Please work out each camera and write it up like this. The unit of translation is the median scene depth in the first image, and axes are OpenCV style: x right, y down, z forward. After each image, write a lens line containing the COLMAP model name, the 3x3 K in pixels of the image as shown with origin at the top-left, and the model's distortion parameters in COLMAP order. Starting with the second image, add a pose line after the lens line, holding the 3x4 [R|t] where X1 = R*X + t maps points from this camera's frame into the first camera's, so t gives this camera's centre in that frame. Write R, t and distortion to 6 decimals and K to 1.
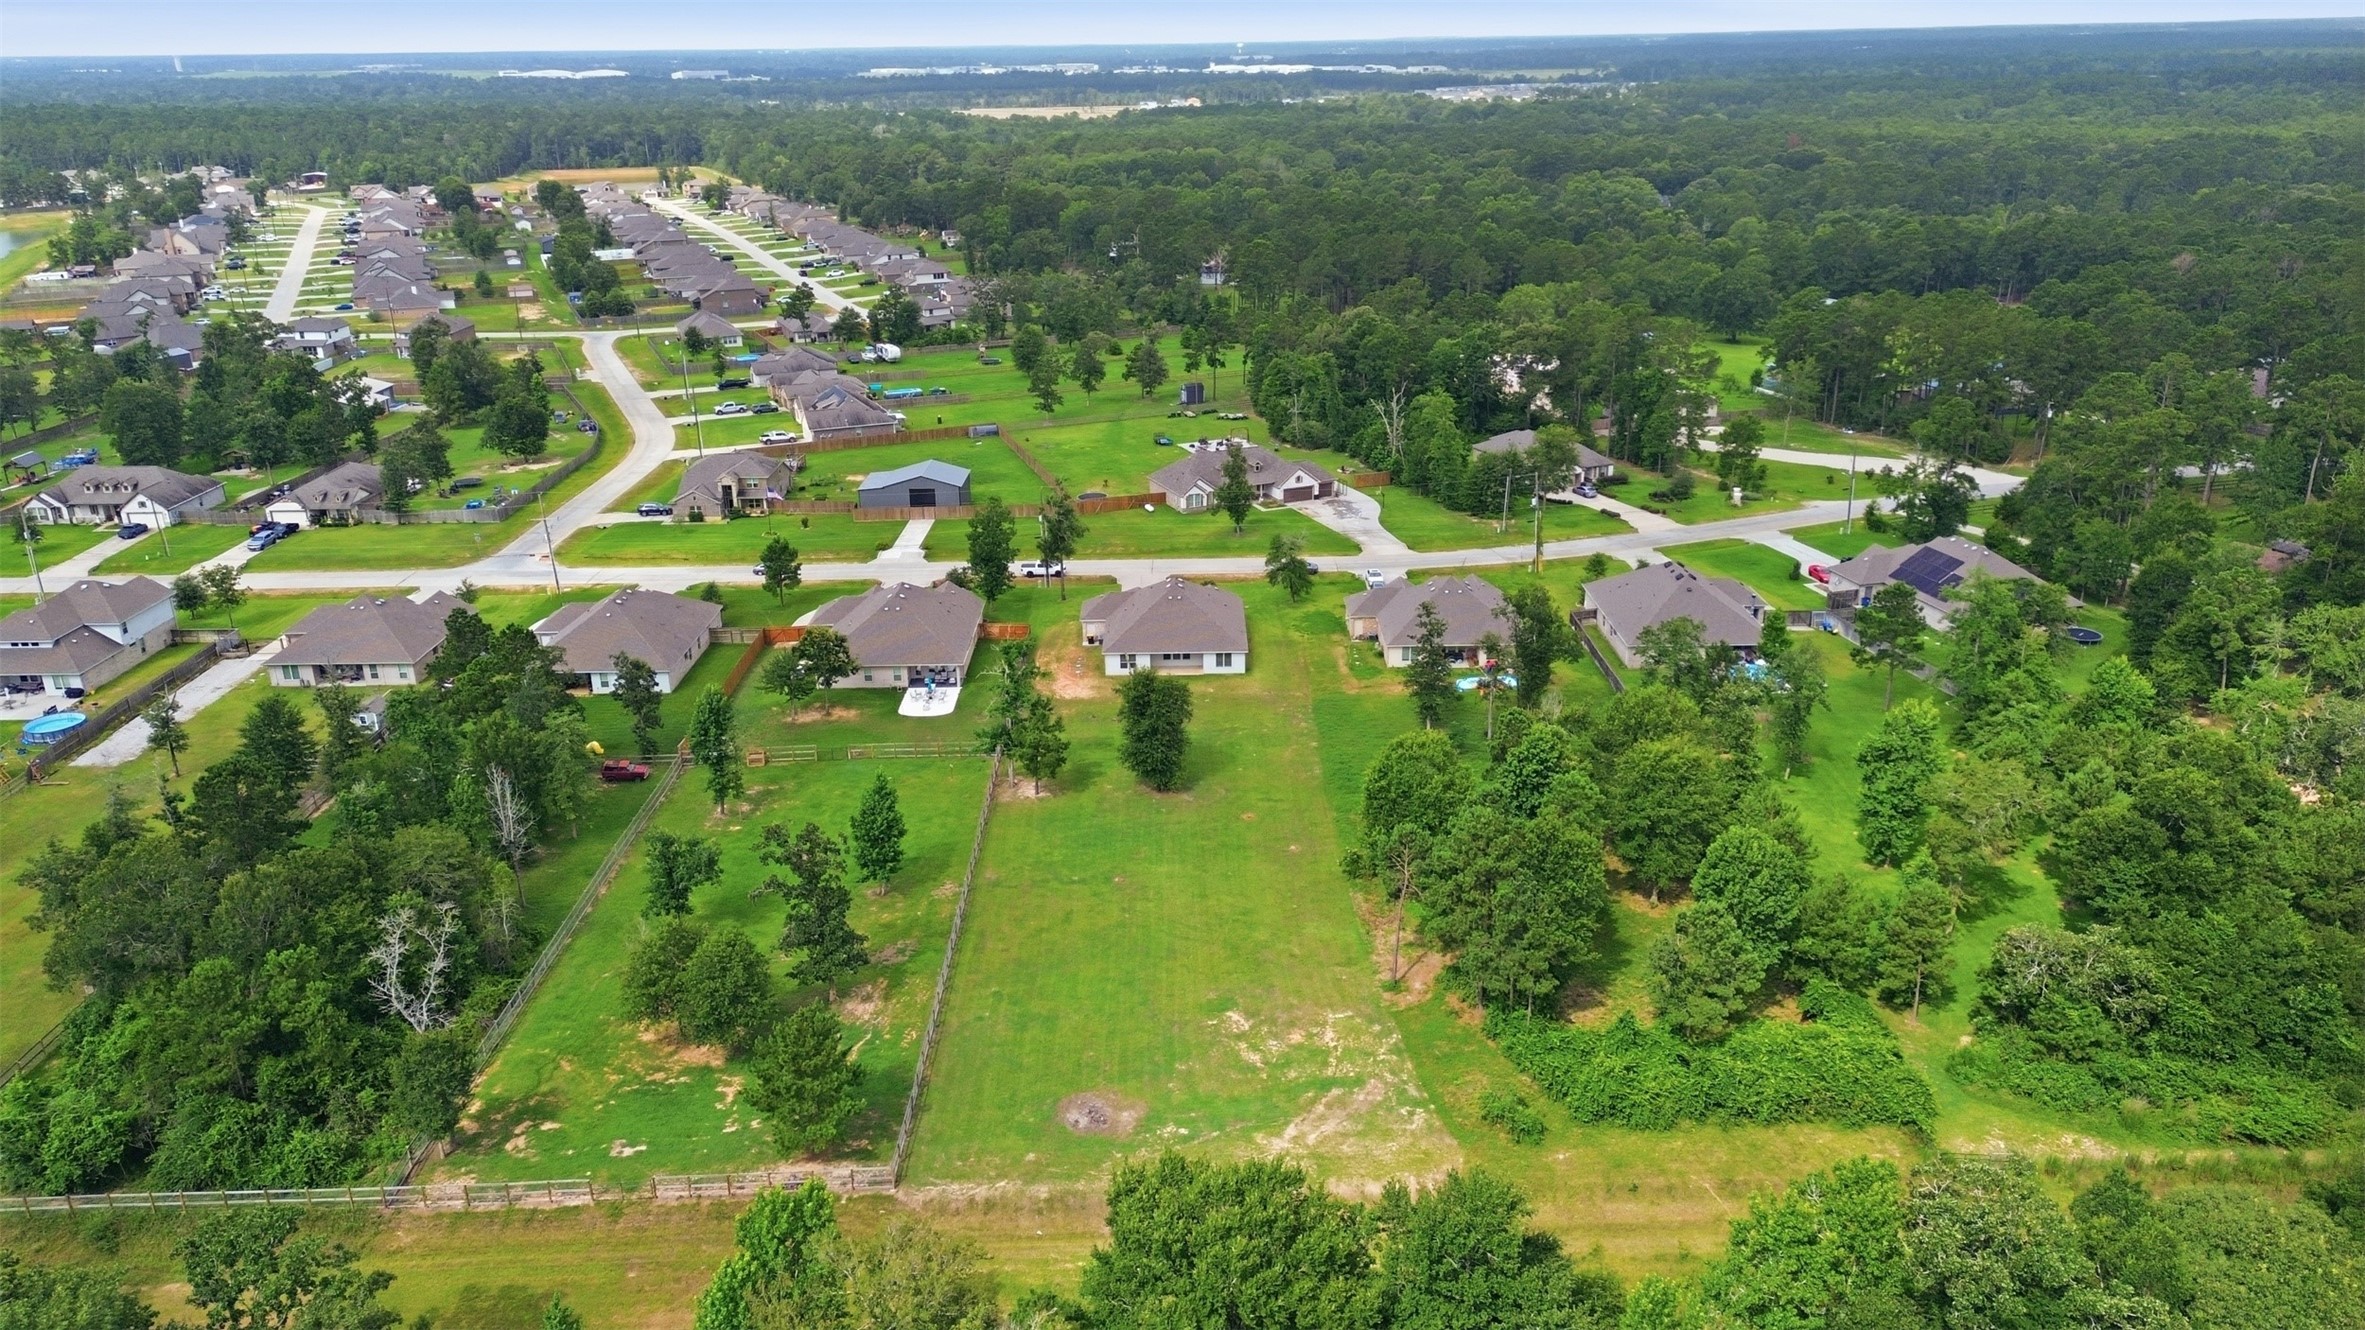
lens RADIAL K [[1652.3, 0, 1182.5], [0, 1652.3, 665.0], [0, 0, 1]] dist [0.063148, -0.078224]
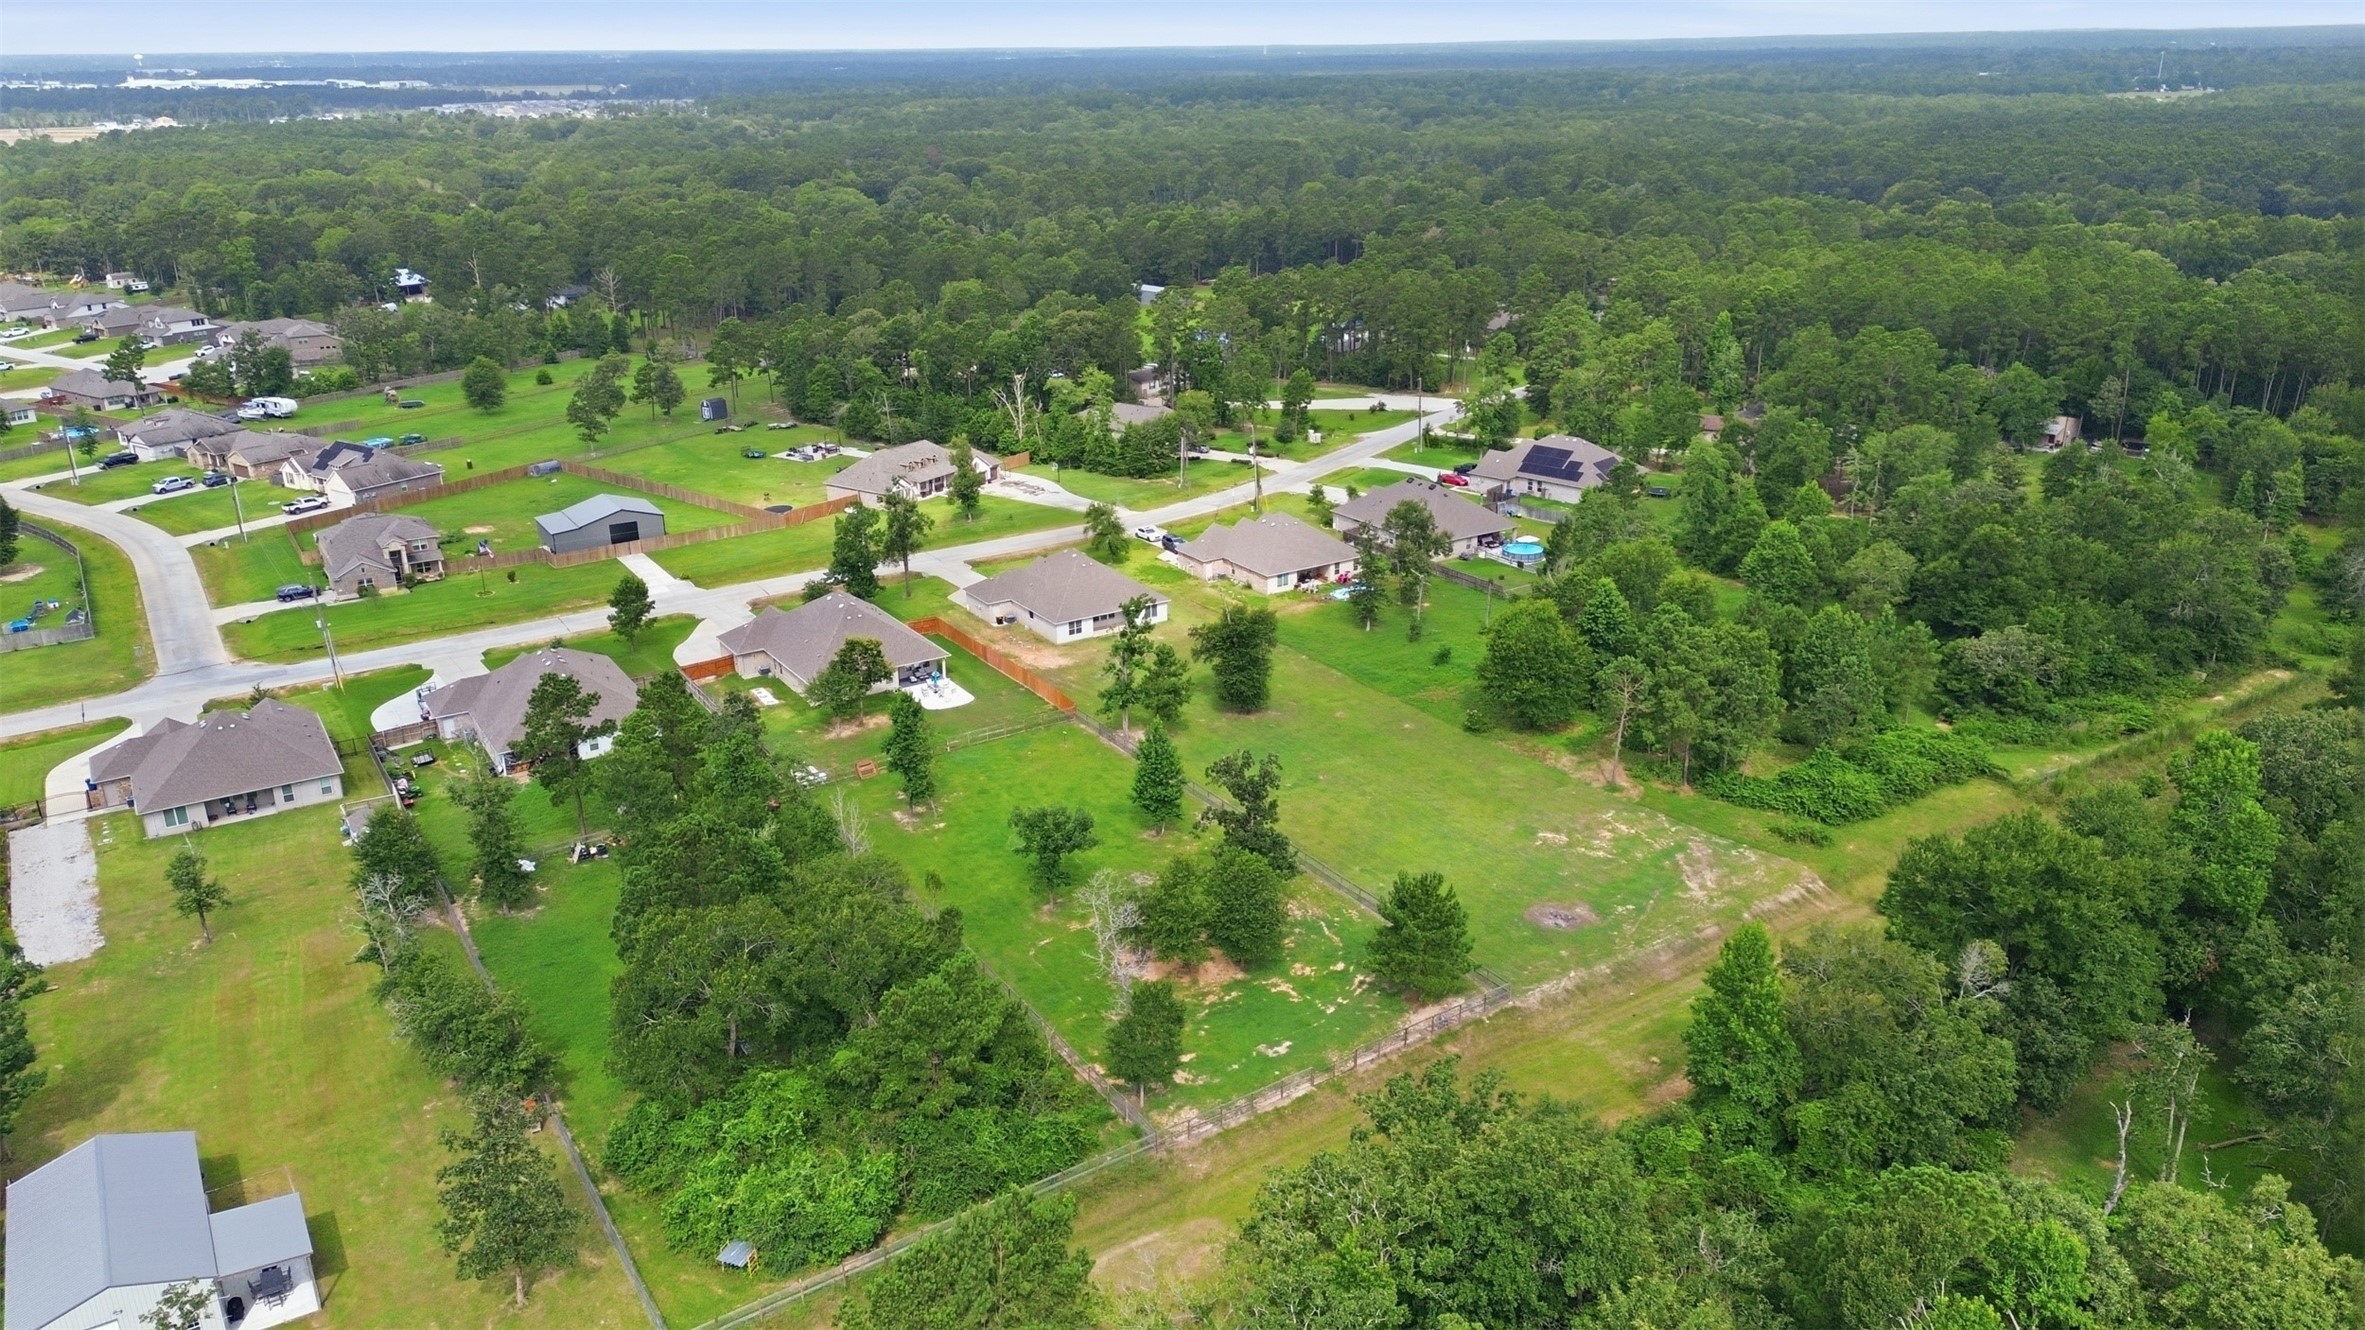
lens RADIAL K [[1710.3, 0, 1182.5], [0, 1710.3, 665.0], [0, 0, 1]] dist [-0.003504, -0.002410]
pose [[0.828831, -0.179325, 0.529982, -0.415166], [0.188049, 0.981425, 0.037988, -0.005479], [-0.526950, 0.068176, 0.847158, 0.027906]]
